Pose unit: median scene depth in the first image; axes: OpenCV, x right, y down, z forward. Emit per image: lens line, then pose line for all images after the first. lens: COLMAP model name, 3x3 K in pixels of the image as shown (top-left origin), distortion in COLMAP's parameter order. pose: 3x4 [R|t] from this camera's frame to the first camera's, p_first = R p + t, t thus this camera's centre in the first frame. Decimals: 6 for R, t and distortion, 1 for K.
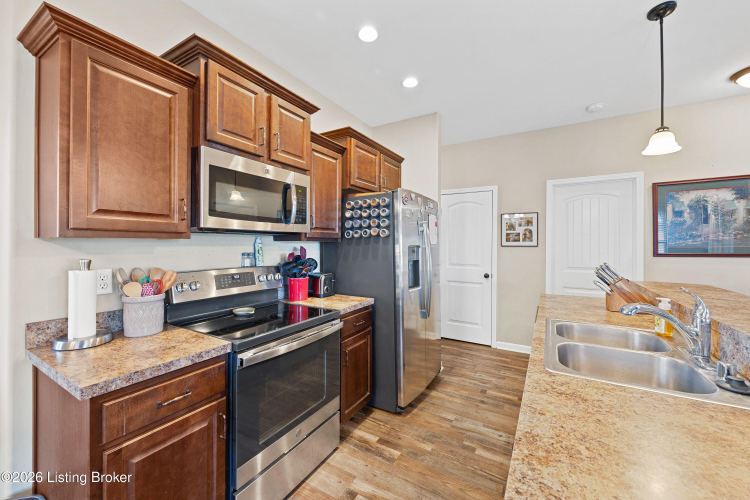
lens RADIAL K [[295.7, 0, 376.1], [0, 295.7, 248.6], [0, 0, 1]] dist [-0.002650, -0.000688]
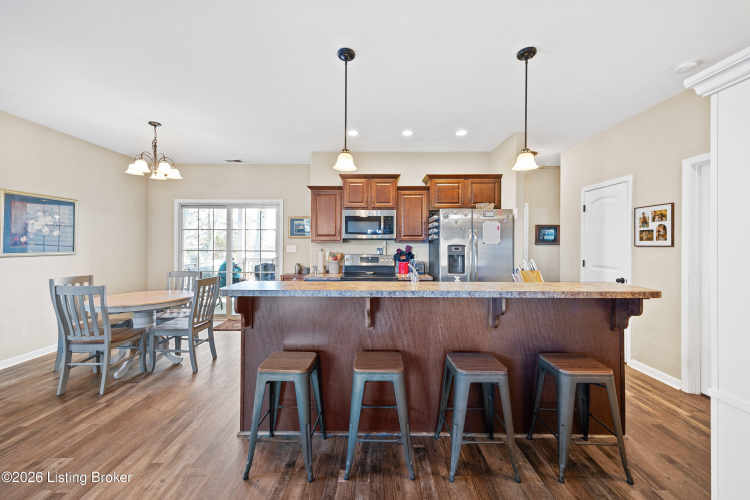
lens RADIAL K [[295.7, 0, 373.9], [0, 295.7, 245.4], [0, 0, 1]] dist [-0.002650, -0.000688]
pose [[0.490919, 0.001759, -0.871203, 0.826866], [-0.010734, 0.999934, -0.004029, 0.001389], [0.871139, 0.011329, 0.490906, -0.060635]]
